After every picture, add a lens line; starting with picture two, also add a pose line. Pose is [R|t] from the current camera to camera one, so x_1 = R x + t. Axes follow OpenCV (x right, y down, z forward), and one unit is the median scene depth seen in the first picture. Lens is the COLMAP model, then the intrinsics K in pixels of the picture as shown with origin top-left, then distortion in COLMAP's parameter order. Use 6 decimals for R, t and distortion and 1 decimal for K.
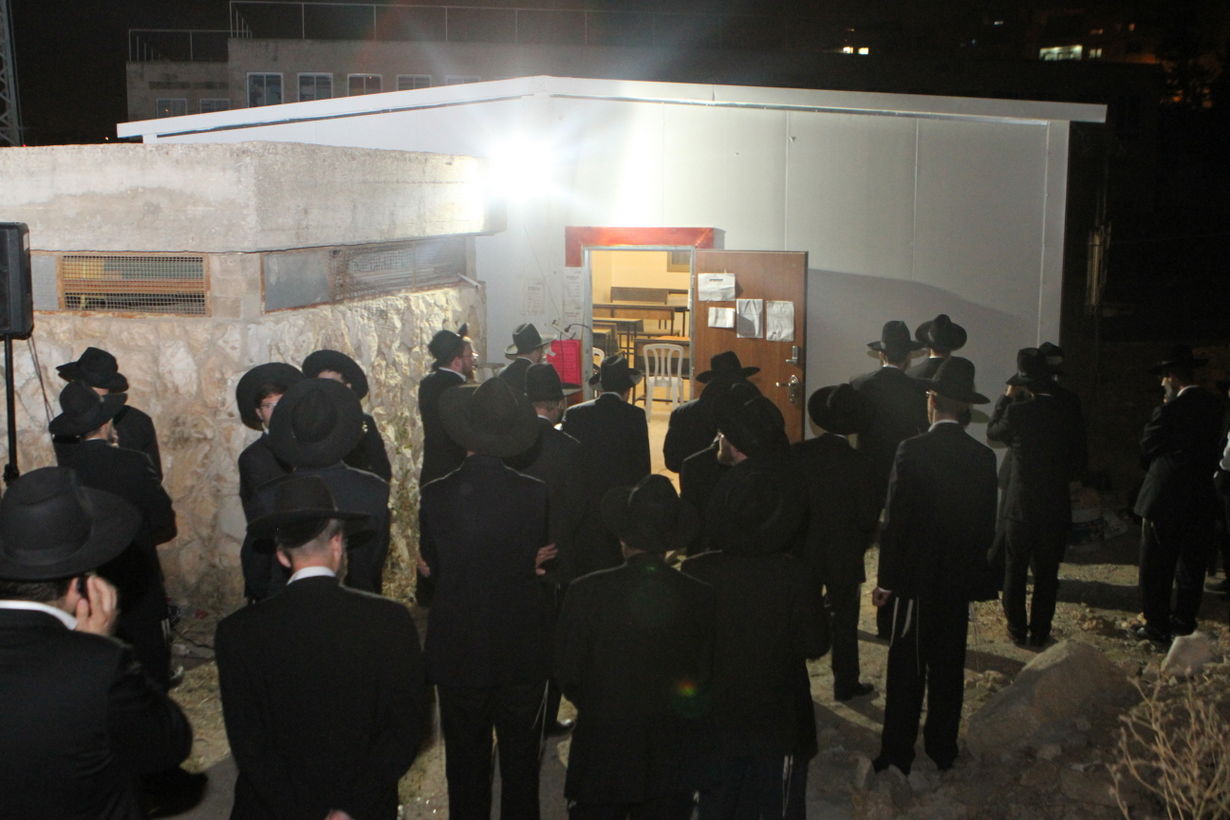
lens RADIAL K [[1487.6, 0, 615.0], [0, 1487.6, 410.0], [0, 0, 1]] dist [-0.010332, -0.197489]
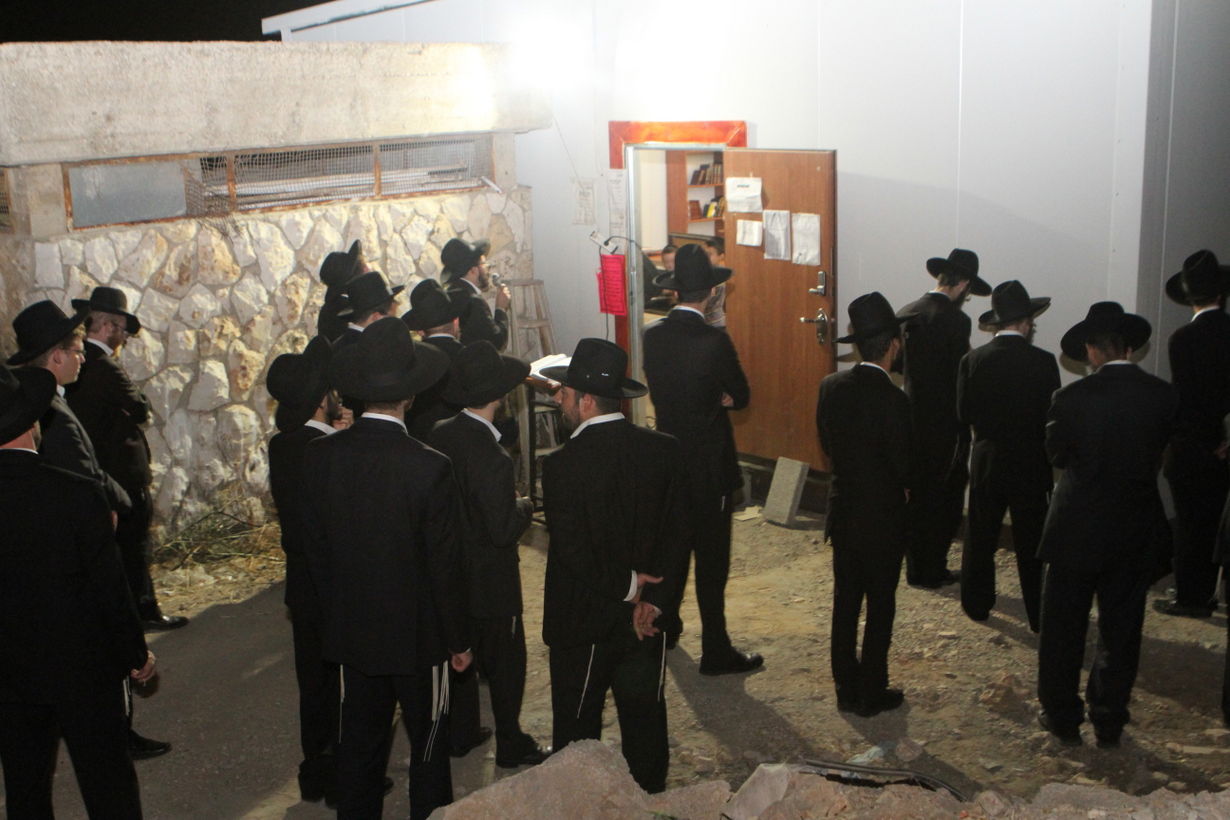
lens RADIAL K [[1487.6, 0, 615.0], [0, 1487.6, 410.0], [0, 0, 1]] dist [-0.010332, -0.197489]
pose [[0.897133, 0.069462, -0.436265, 0.368017], [-0.034412, 0.995548, 0.087748, -0.035161], [0.440418, -0.063709, 0.895530, 0.241596]]
